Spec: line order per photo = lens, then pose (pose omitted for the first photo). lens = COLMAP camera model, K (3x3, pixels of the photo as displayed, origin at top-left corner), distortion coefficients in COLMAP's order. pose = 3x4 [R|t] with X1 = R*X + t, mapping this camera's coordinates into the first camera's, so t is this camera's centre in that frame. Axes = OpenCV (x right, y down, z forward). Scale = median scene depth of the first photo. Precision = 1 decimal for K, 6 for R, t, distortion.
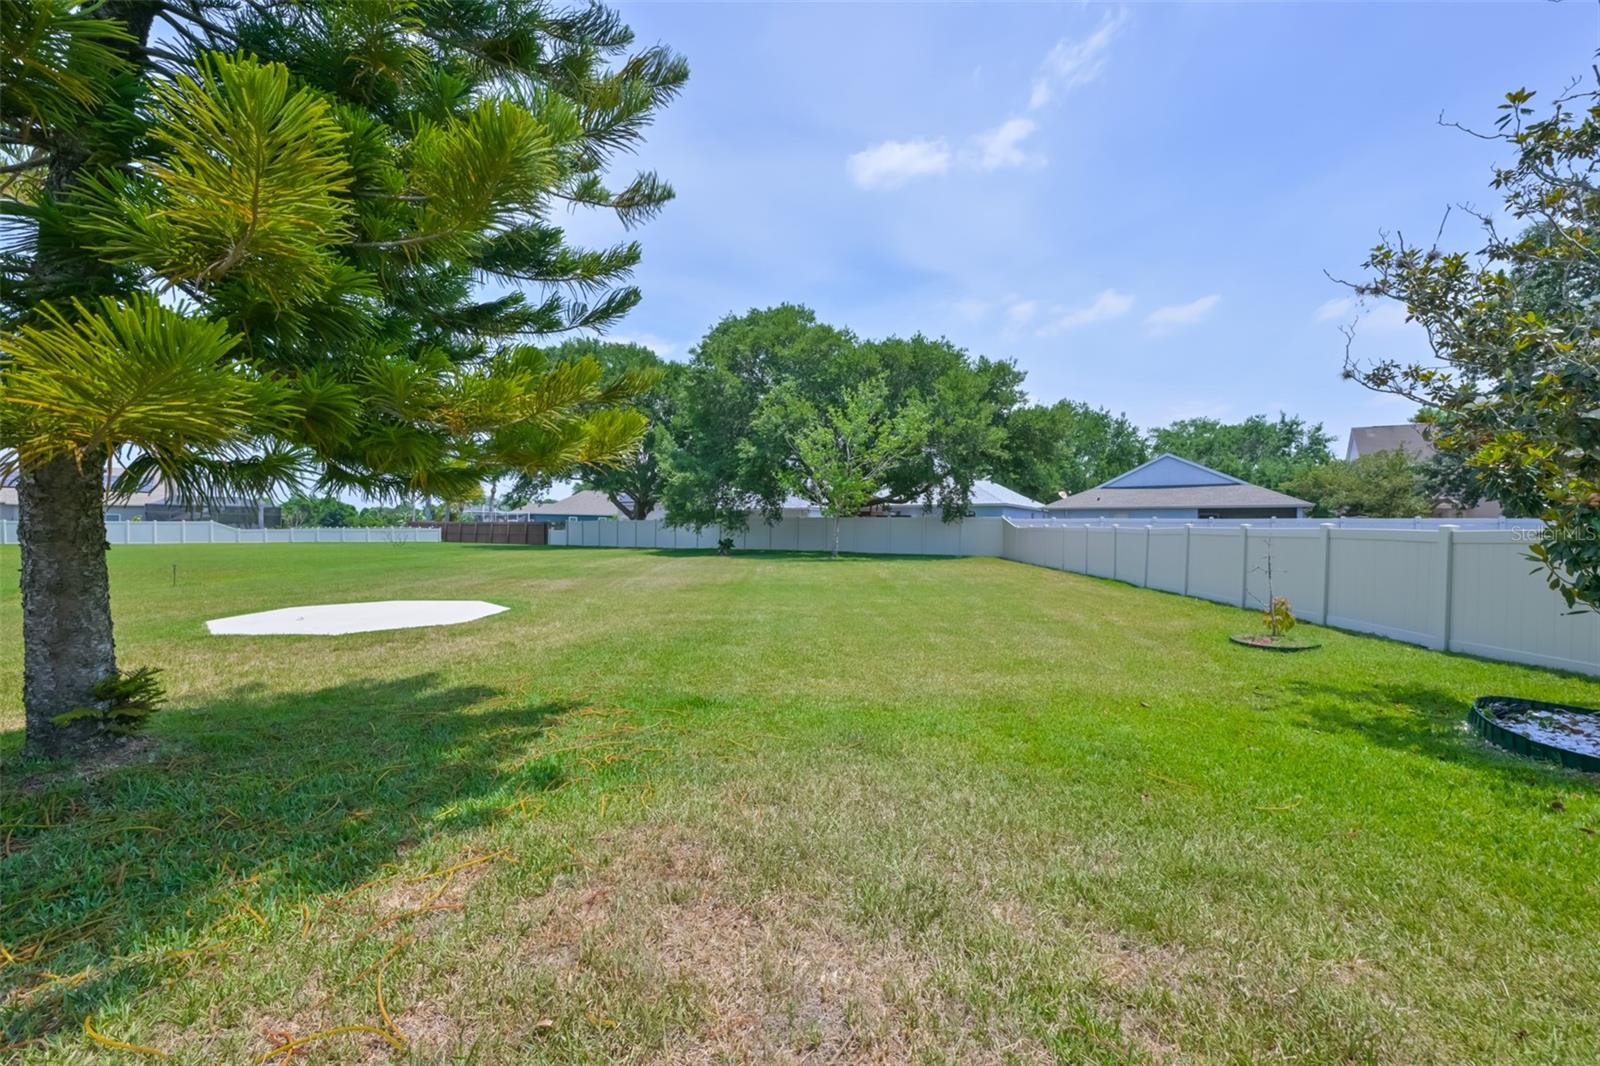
lens RADIAL K [[624.1, 0, 784.6], [0, 624.1, 552.4], [0, 0, 1]] dist [0.000030, 0.000022]
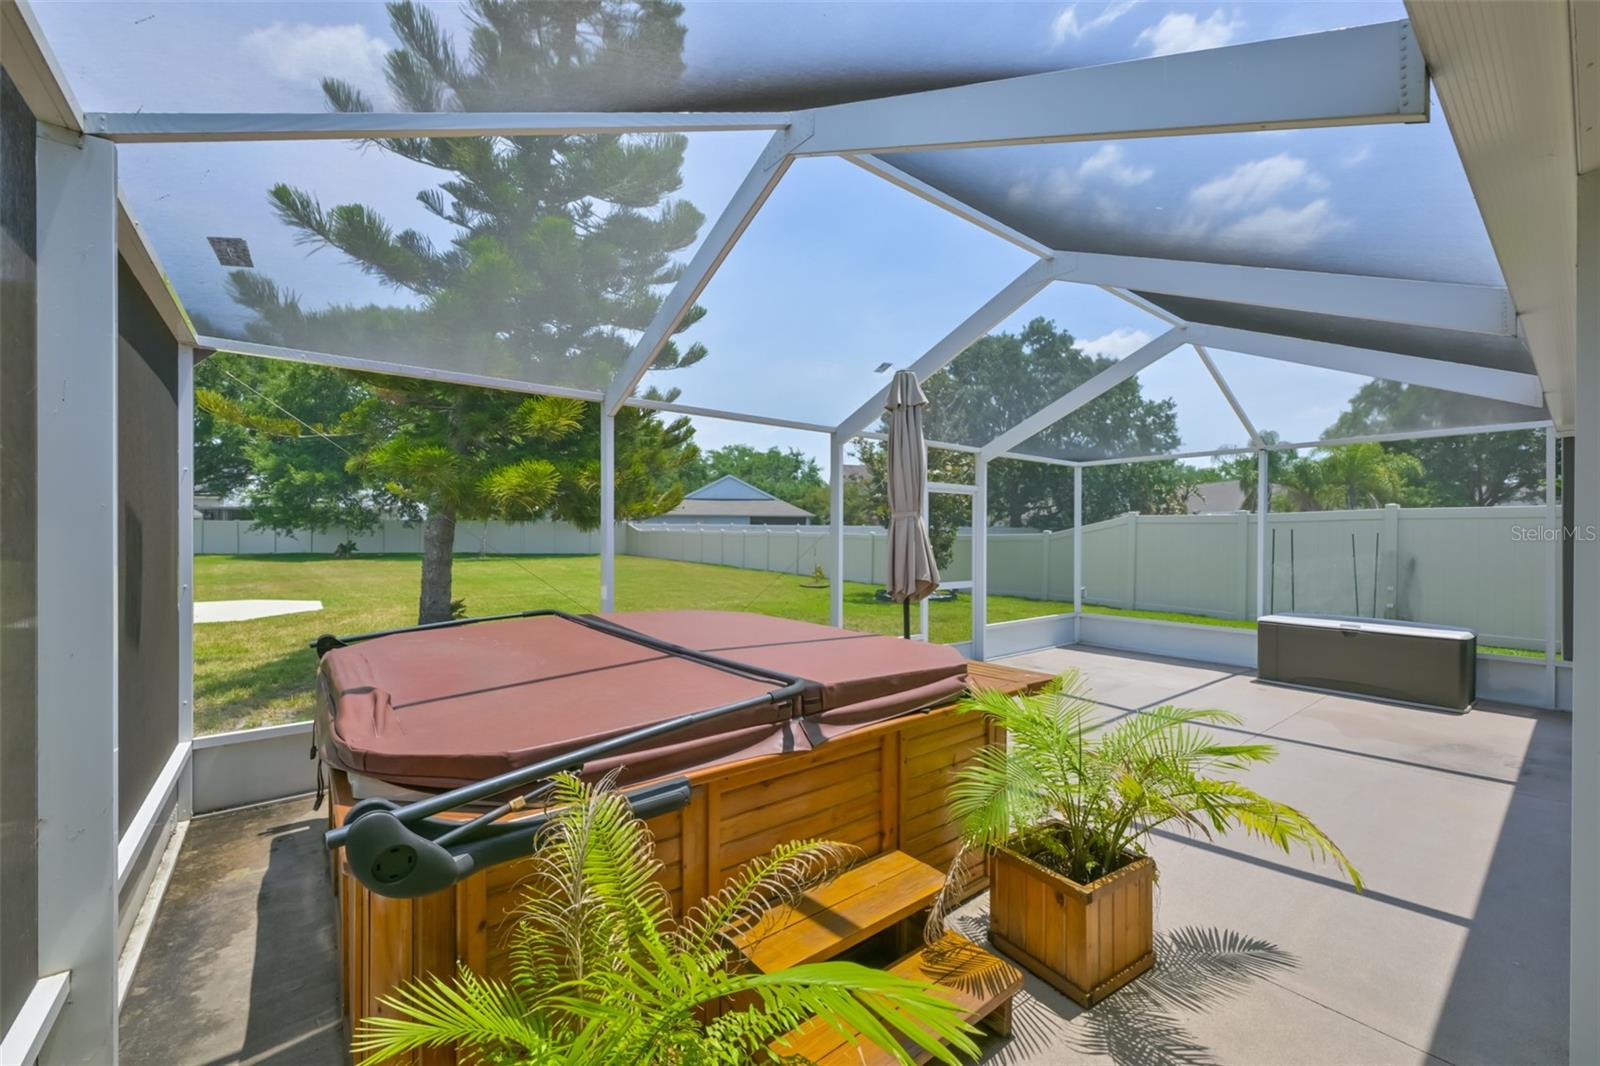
lens RADIAL K [[645.5, 0, 800.0], [0, 645.5, 533.0], [0, 0, 1]] dist [0.001083, 0.000227]
pose [[0.770736, -0.000109, 0.637154, -0.116840], [0.023432, 0.999328, -0.028173, 0.005189], [-0.636723, 0.036644, 0.770221, -0.117710]]
